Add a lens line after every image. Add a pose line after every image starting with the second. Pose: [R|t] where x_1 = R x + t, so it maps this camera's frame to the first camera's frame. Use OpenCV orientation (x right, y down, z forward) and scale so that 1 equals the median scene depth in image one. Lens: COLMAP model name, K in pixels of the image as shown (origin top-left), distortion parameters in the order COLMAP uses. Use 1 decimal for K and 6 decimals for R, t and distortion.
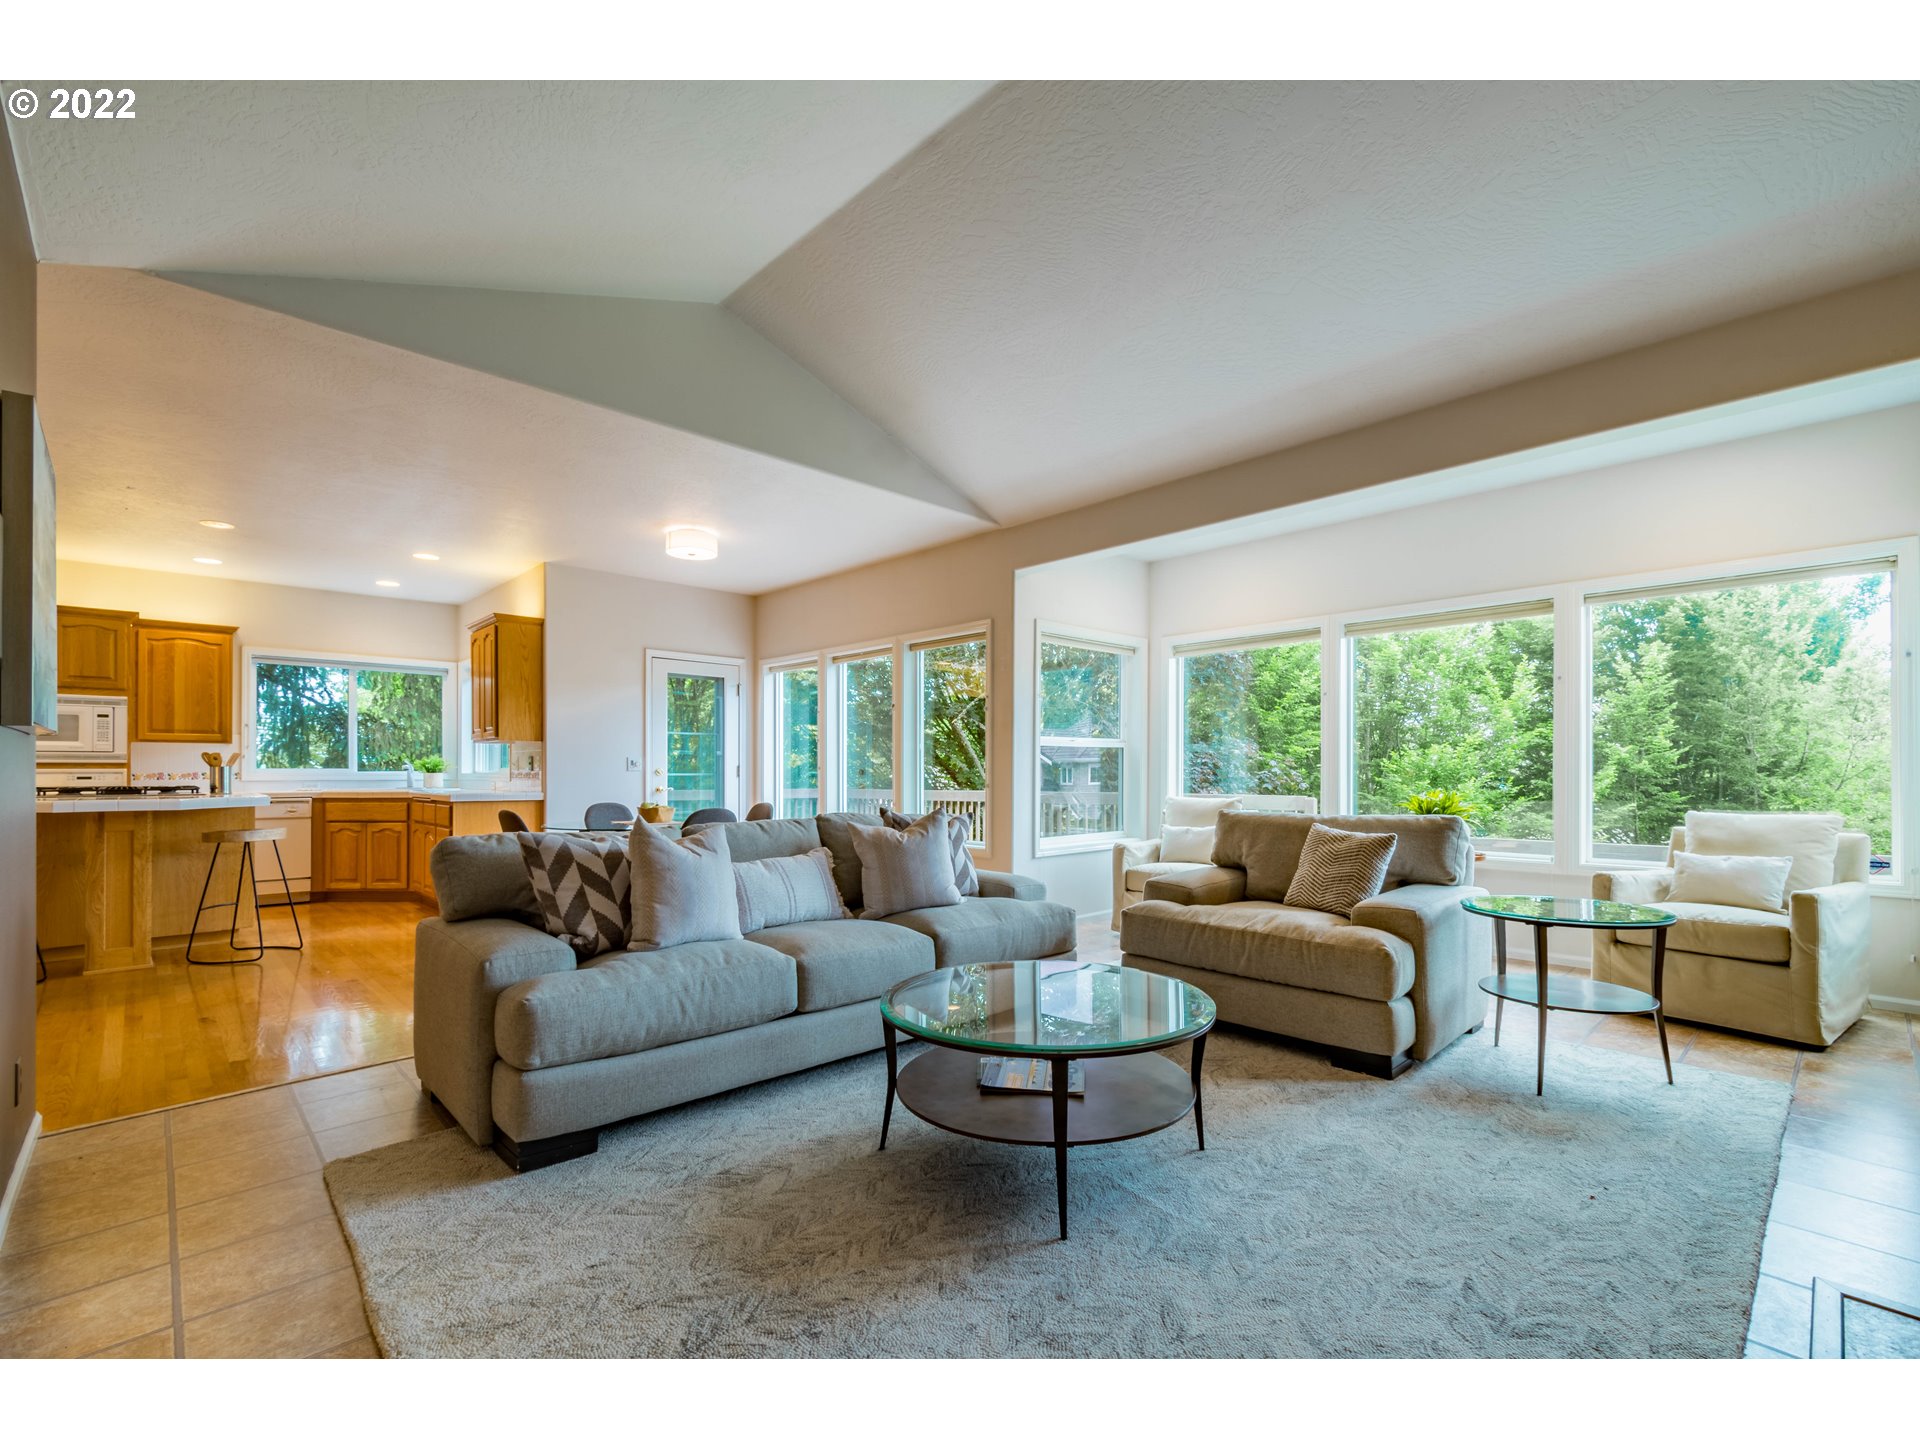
lens RADIAL K [[781.3, 0, 951.3], [0, 781.3, 764.6], [0, 0, 1]] dist [-0.016650, -0.000201]
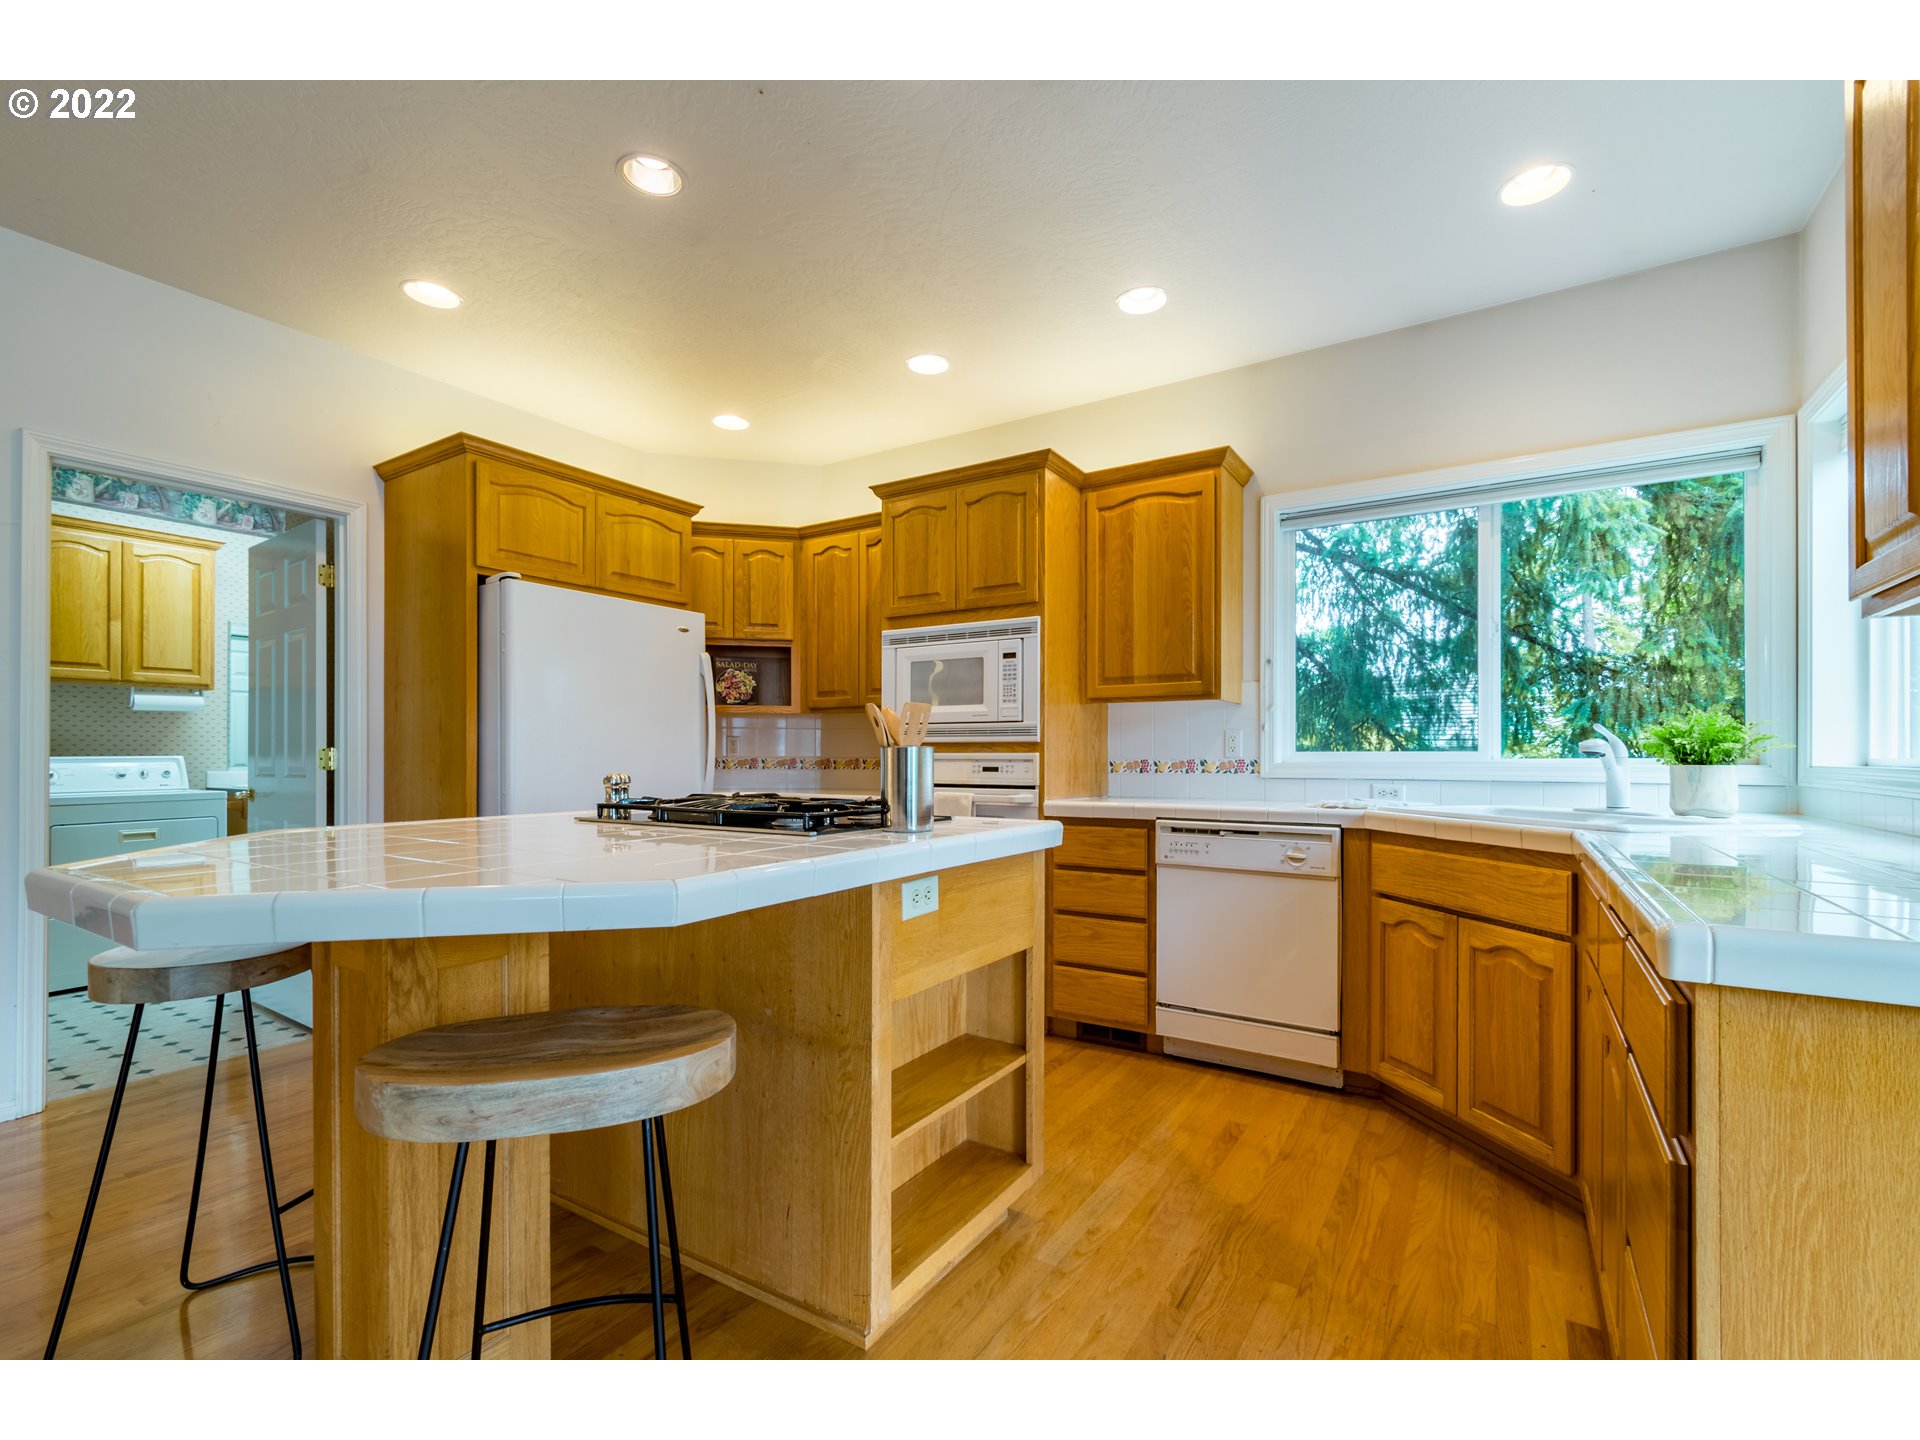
lens RADIAL K [[864.7, 0, 967.8], [0, 864.7, 754.0], [0, 0, 1]] dist [-0.000627, -0.000422]
pose [[0.210232, -0.003247, -0.977646, -0.459597], [0.004445, 0.999987, -0.002366, 0.006727], [0.977641, -0.003848, 0.210244, 0.751176]]
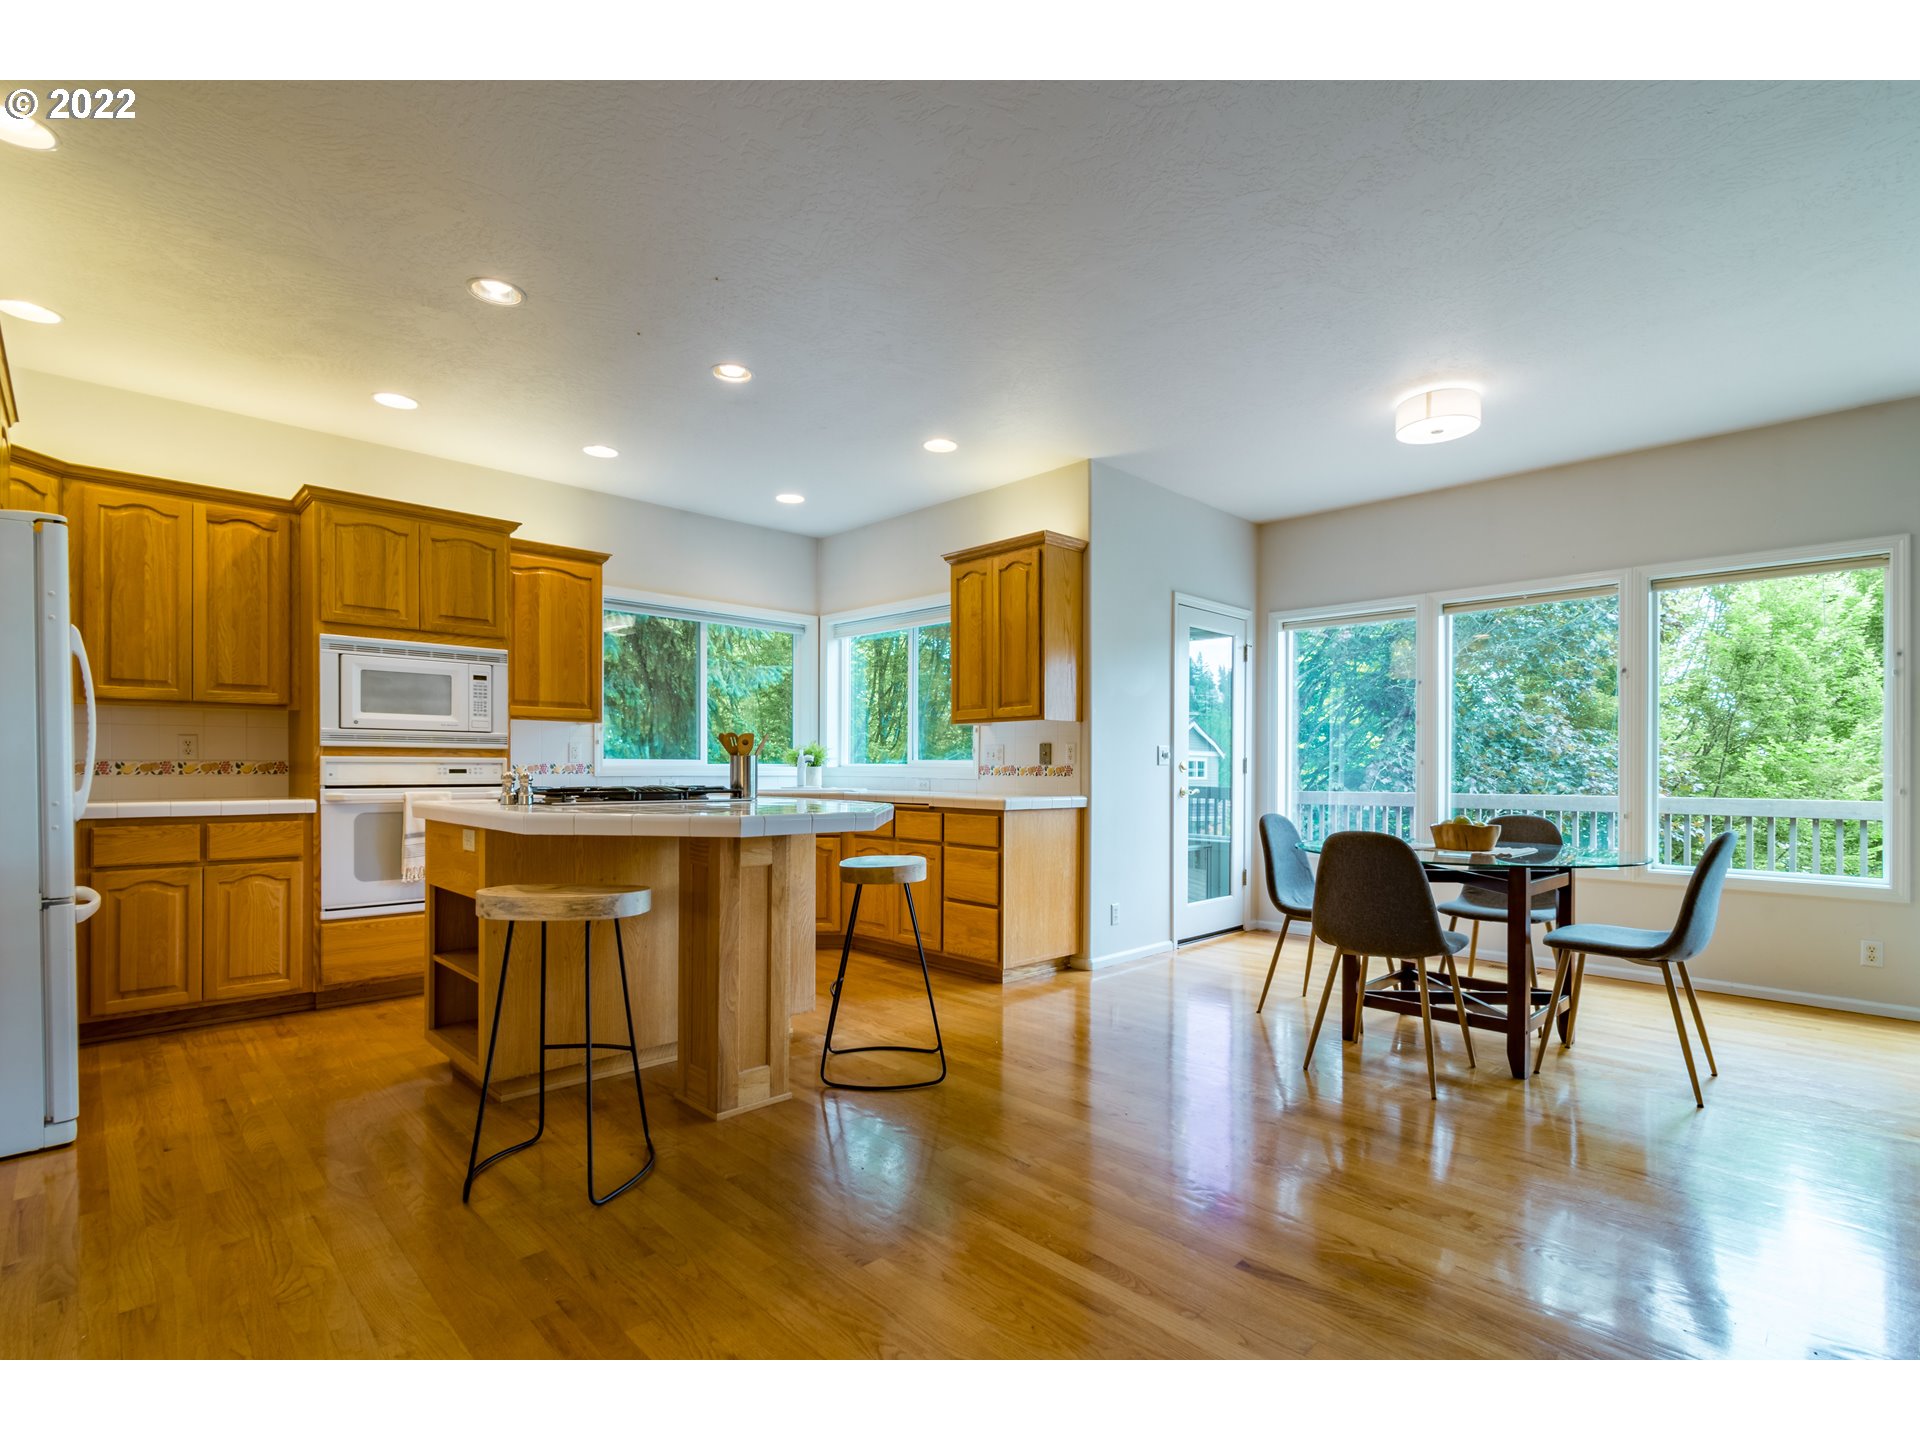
lens RADIAL K [[864.7, 0, 967.8], [0, 864.7, 754.0], [0, 0, 1]] dist [-0.000627, -0.000422]
pose [[0.999884, 0.005525, -0.014163, -0.603010], [-0.005591, 0.999974, -0.004576, 0.002933], [0.014138, 0.004654, 0.999889, 0.229250]]
